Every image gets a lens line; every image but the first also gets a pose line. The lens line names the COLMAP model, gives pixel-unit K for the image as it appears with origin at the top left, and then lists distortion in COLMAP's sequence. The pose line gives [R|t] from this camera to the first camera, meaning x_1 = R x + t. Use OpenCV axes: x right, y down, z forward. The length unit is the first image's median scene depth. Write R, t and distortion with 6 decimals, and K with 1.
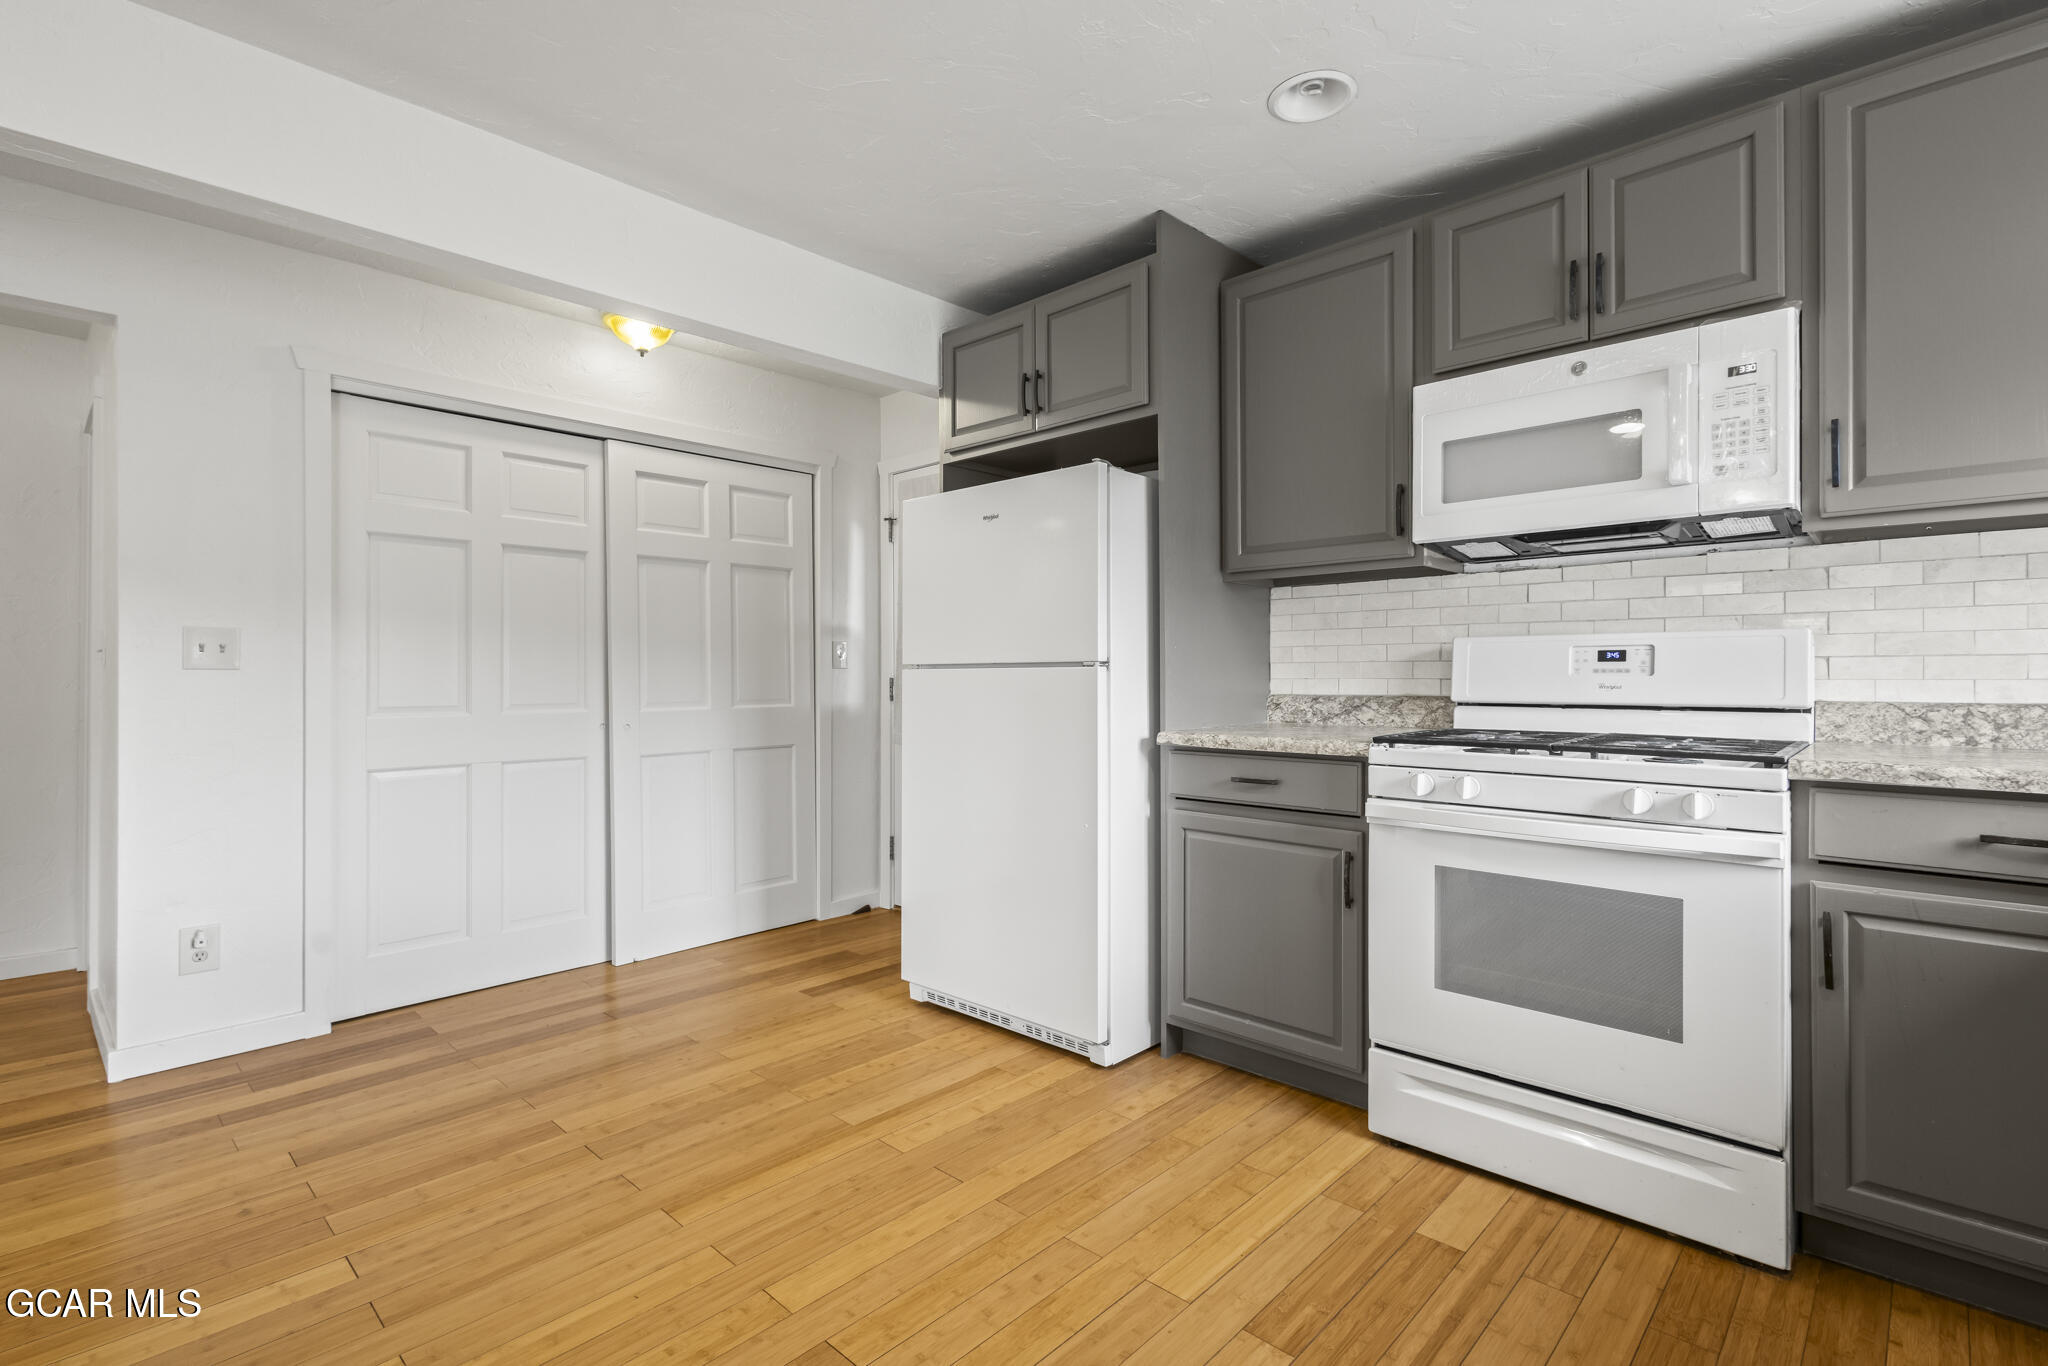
lens RADIAL K [[948.2, 0, 1024.0], [0, 948.2, 683.0], [0, 0, 1]] dist [0.004391, -0.000195]
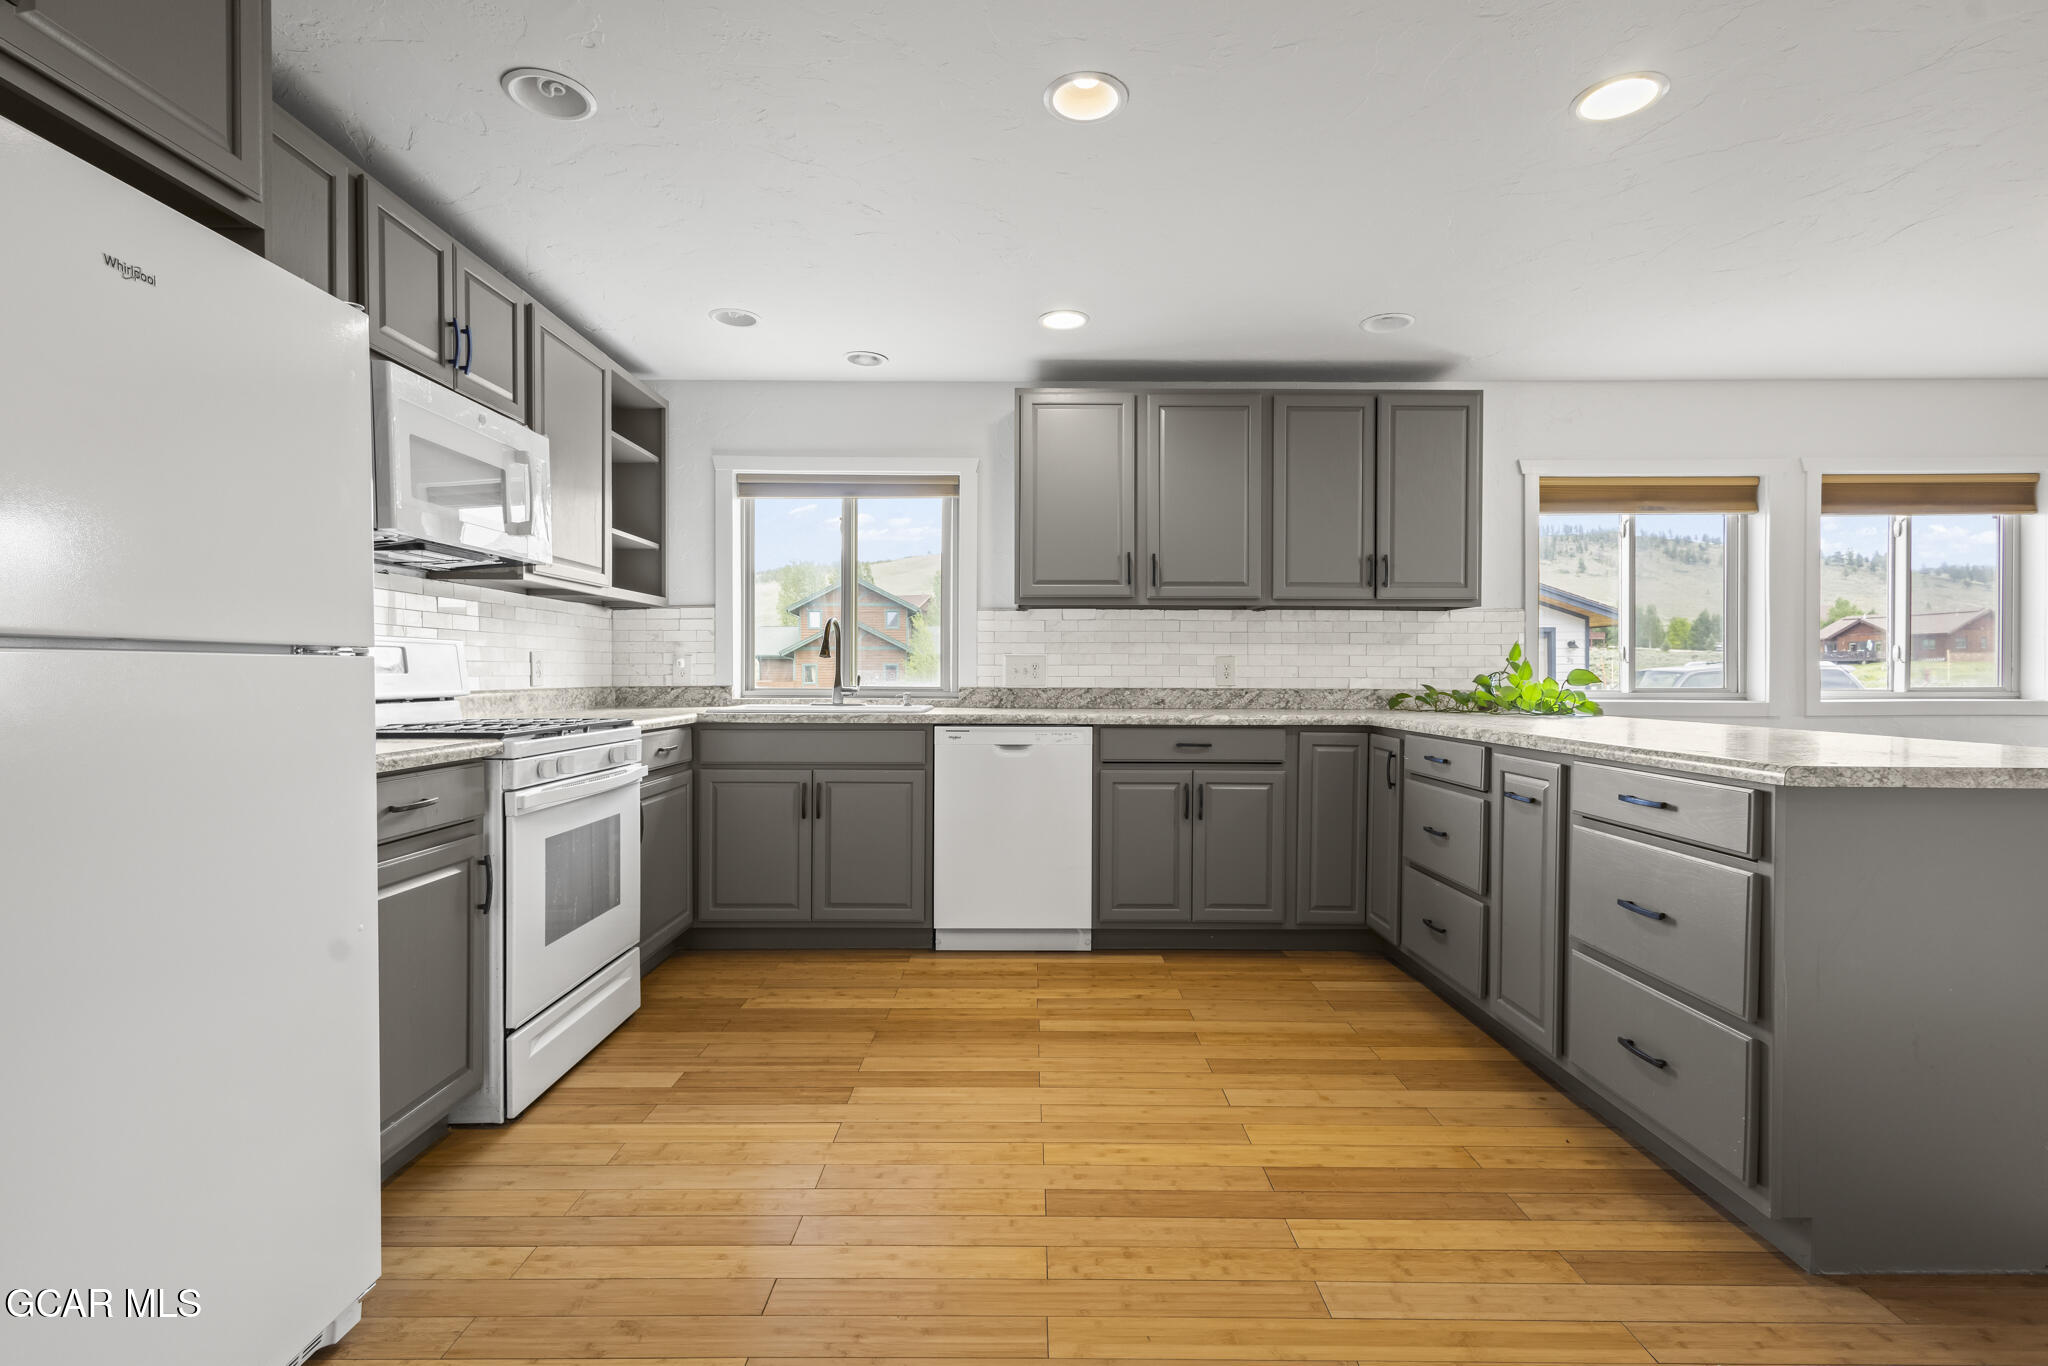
lens RADIAL K [[934.7, 0, 1019.1], [0, 934.7, 678.3], [0, 0, 1]] dist [0.005947, -0.001335]
pose [[-0.682738, -0.000277, 0.730663, -0.698582], [0.009333, 0.999915, 0.009099, -0.004579], [-0.730604, 0.013031, -0.682677, 1.207933]]
